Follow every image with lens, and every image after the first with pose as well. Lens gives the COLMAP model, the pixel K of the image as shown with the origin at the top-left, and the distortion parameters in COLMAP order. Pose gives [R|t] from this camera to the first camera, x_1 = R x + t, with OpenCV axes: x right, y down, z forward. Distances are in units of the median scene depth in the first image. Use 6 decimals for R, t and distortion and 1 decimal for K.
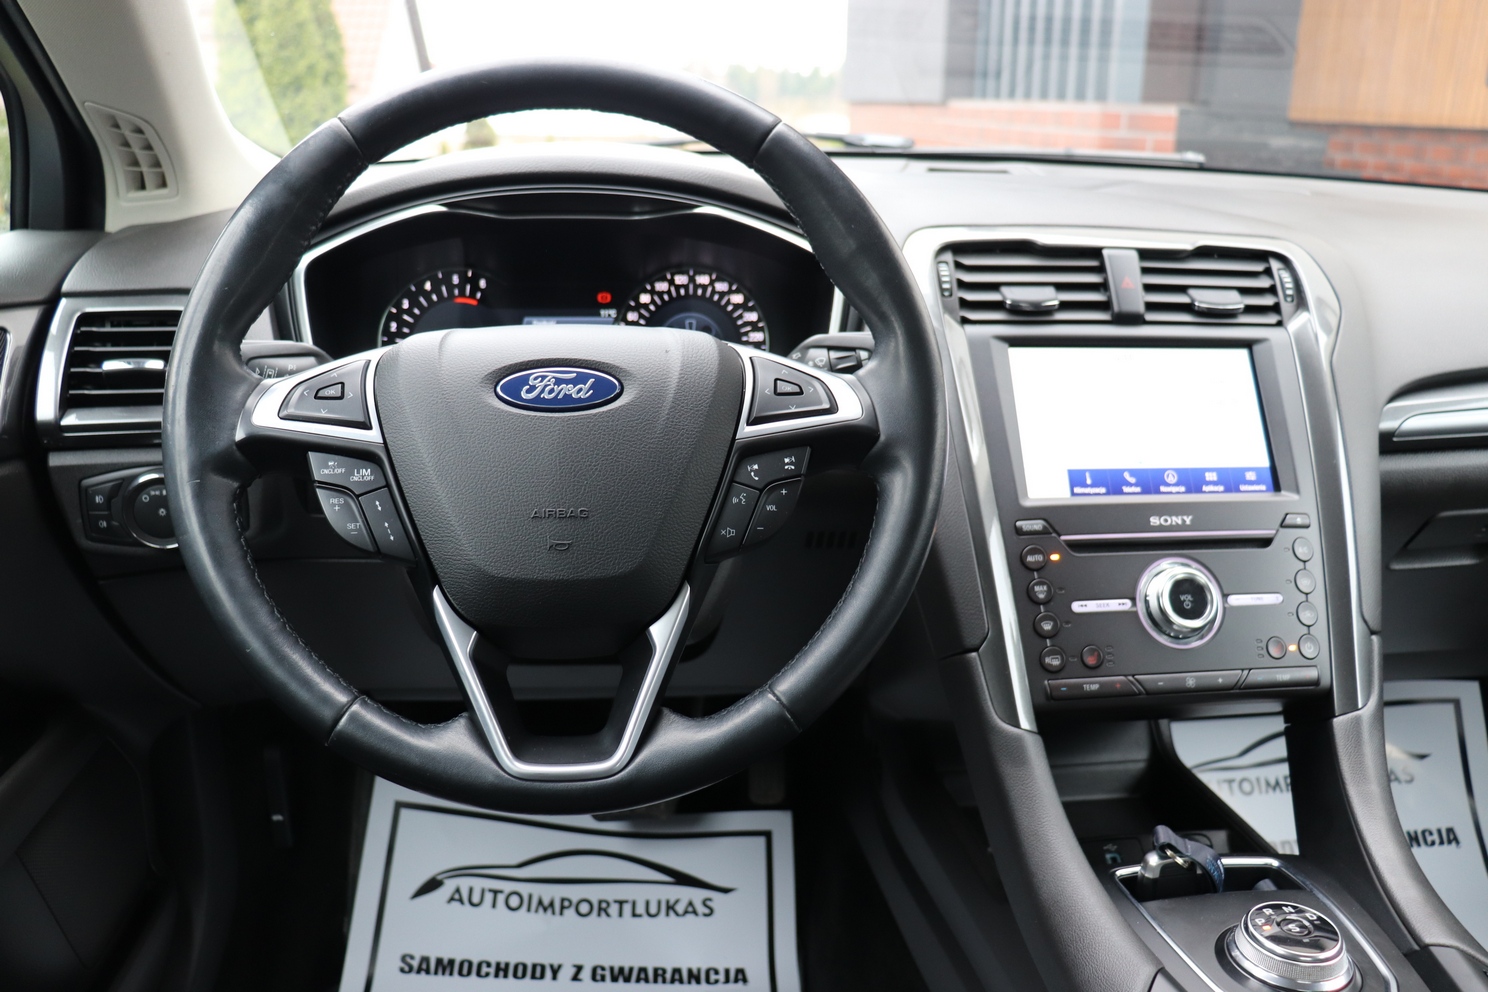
lens RADIAL K [[1243.1, 0, 728.7], [0, 1243.1, 494.0], [0, 0, 1]] dist [-0.179291, 0.162422]
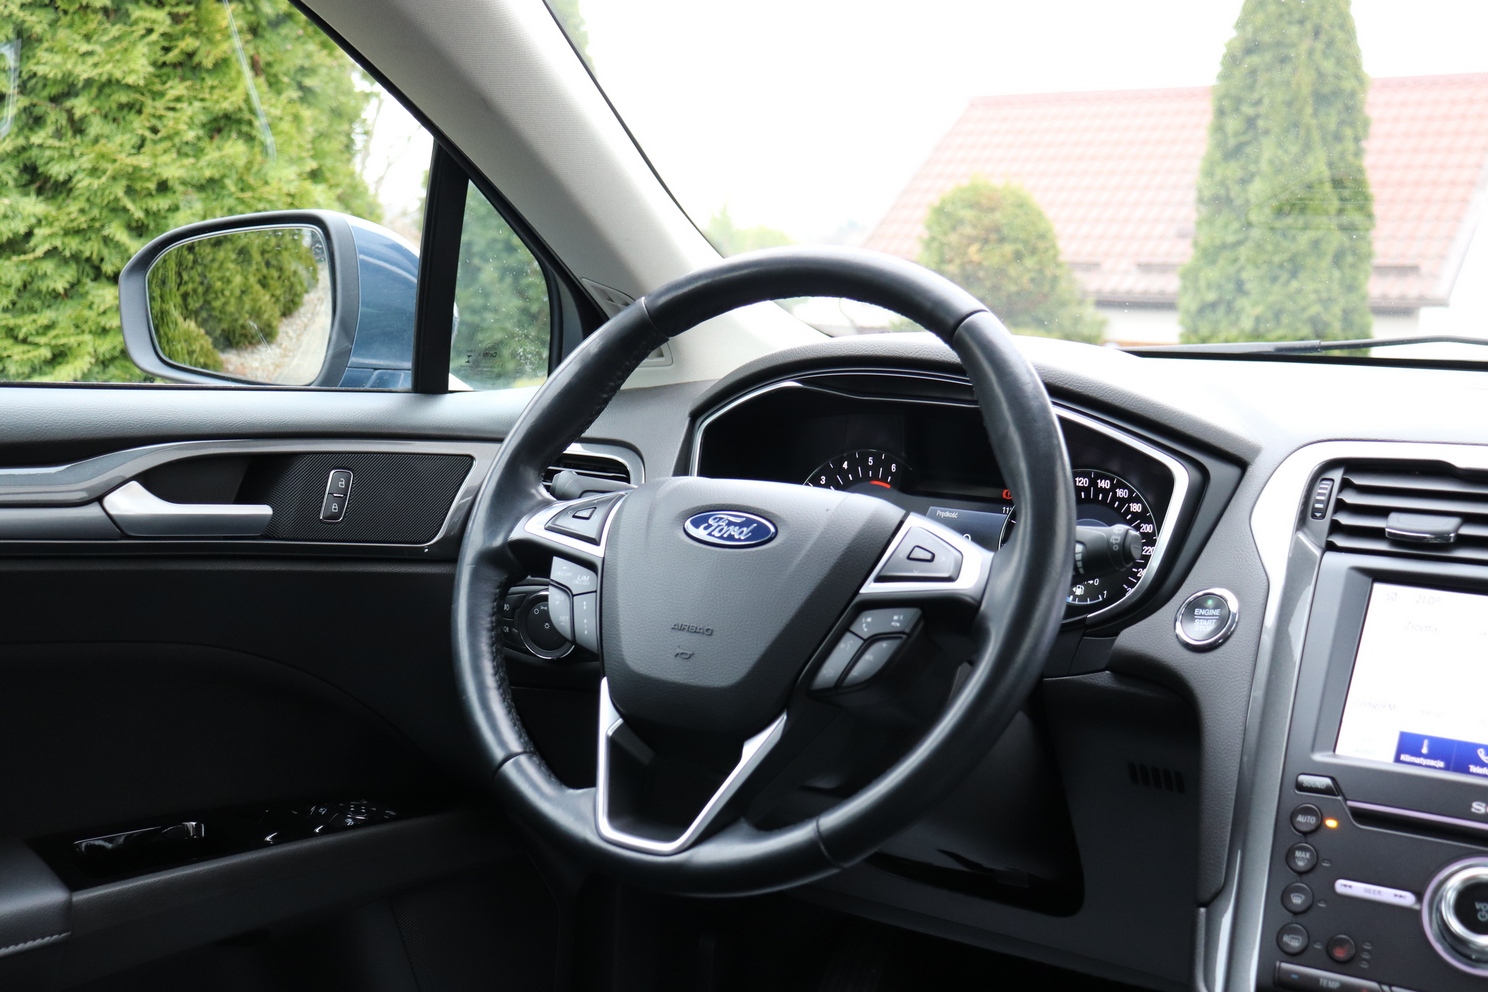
lens RADIAL K [[1865.5, 0, 744.0], [0, 1865.5, 496.0], [0, 0, 1]] dist [0.013612, 0.027008]
pose [[0.775085, 0.079987, -0.626774, 0.729291], [-0.206286, 0.969635, -0.131356, 0.084402], [0.597235, 0.231107, 0.768049, -0.263060]]
